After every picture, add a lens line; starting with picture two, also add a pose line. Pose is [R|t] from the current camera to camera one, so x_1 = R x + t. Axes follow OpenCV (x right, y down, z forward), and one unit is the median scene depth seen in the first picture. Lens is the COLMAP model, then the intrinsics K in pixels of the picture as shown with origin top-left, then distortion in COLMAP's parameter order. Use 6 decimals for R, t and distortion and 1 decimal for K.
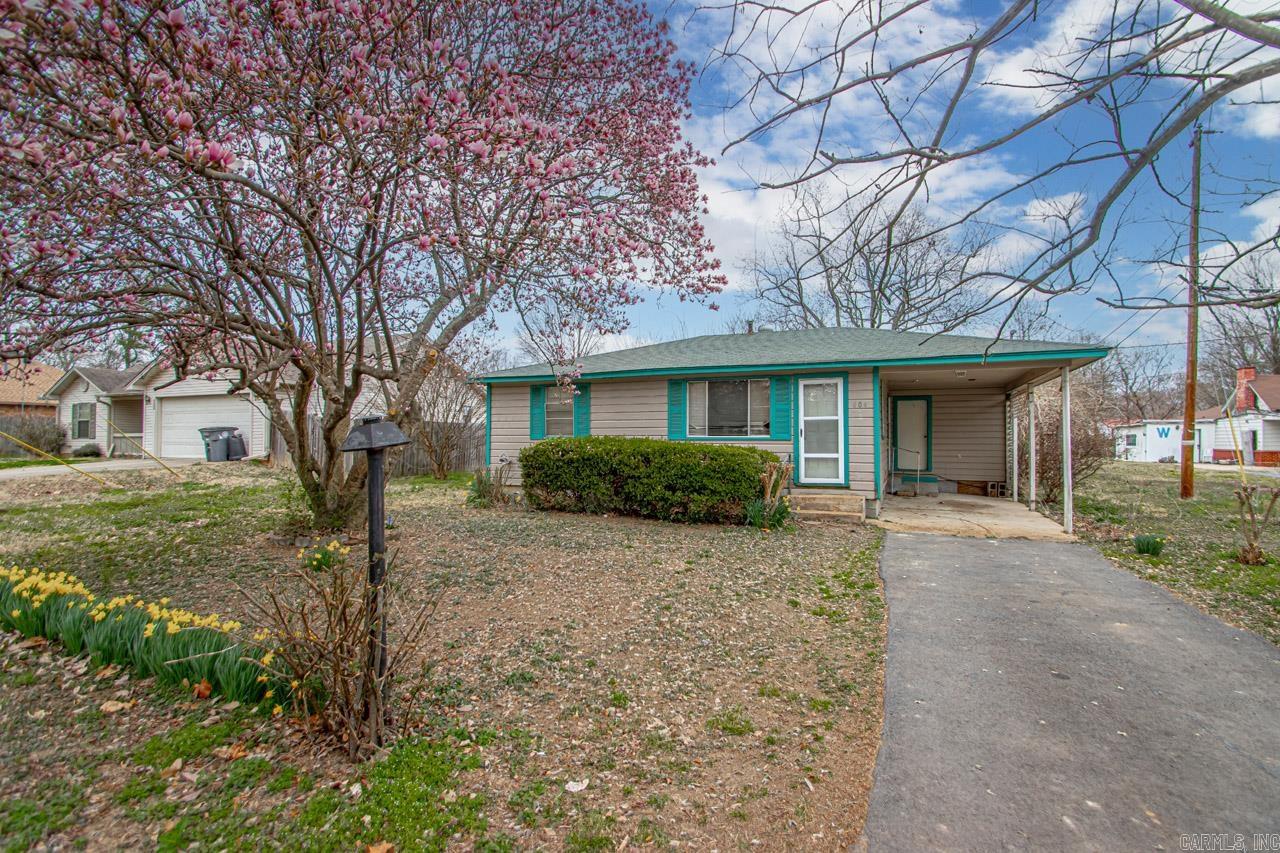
lens RADIAL K [[612.8, 0, 640.0], [0, 612.8, 424.7], [0, 0, 1]] dist [-0.002058, -0.000914]
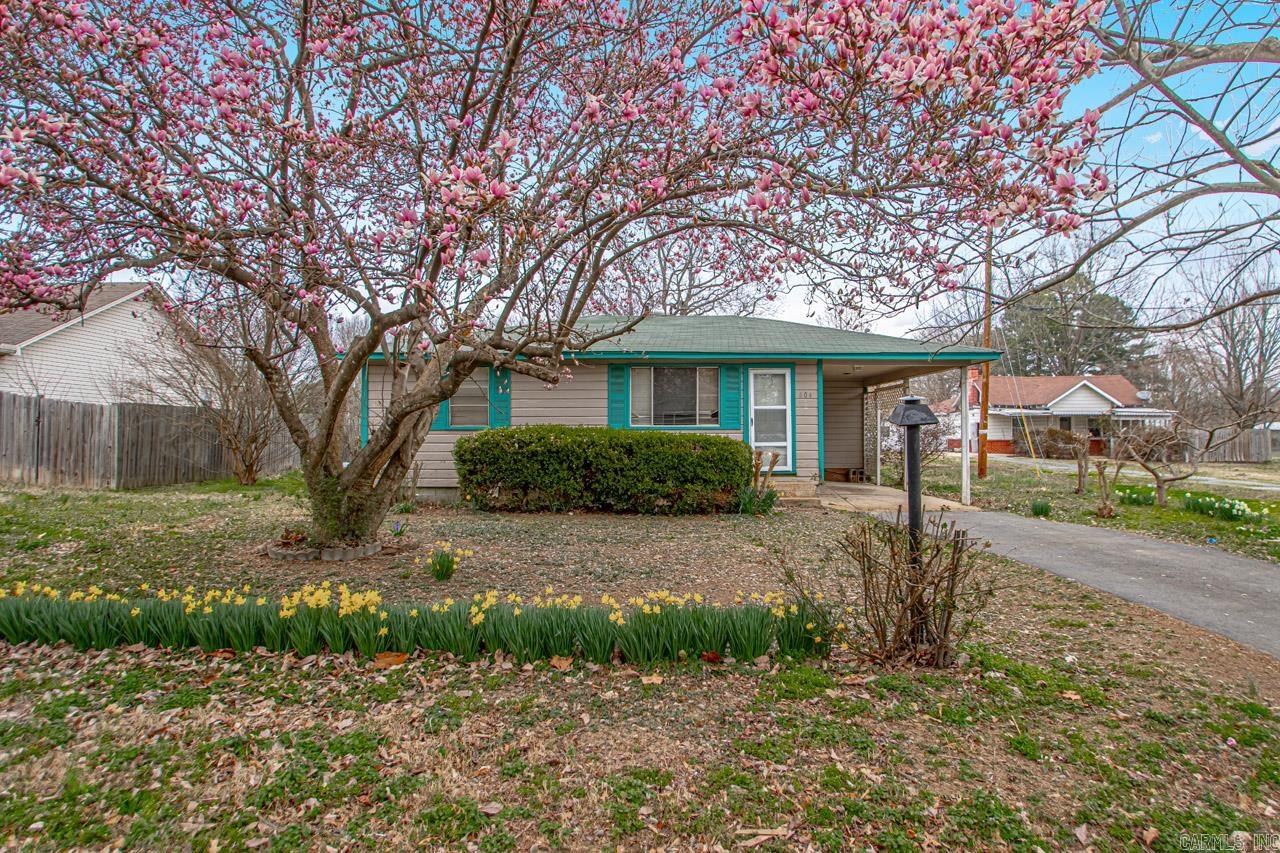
lens RADIAL K [[758.9, 0, 639.2], [0, 758.9, 426.2], [0, 0, 1]] dist [0.005948, 0.002828]
pose [[0.894103, -0.001358, 0.447859, -0.461570], [-0.003206, 0.999950, 0.009432, 0.009154], [-0.447849, -0.009870, 0.894055, -0.034235]]
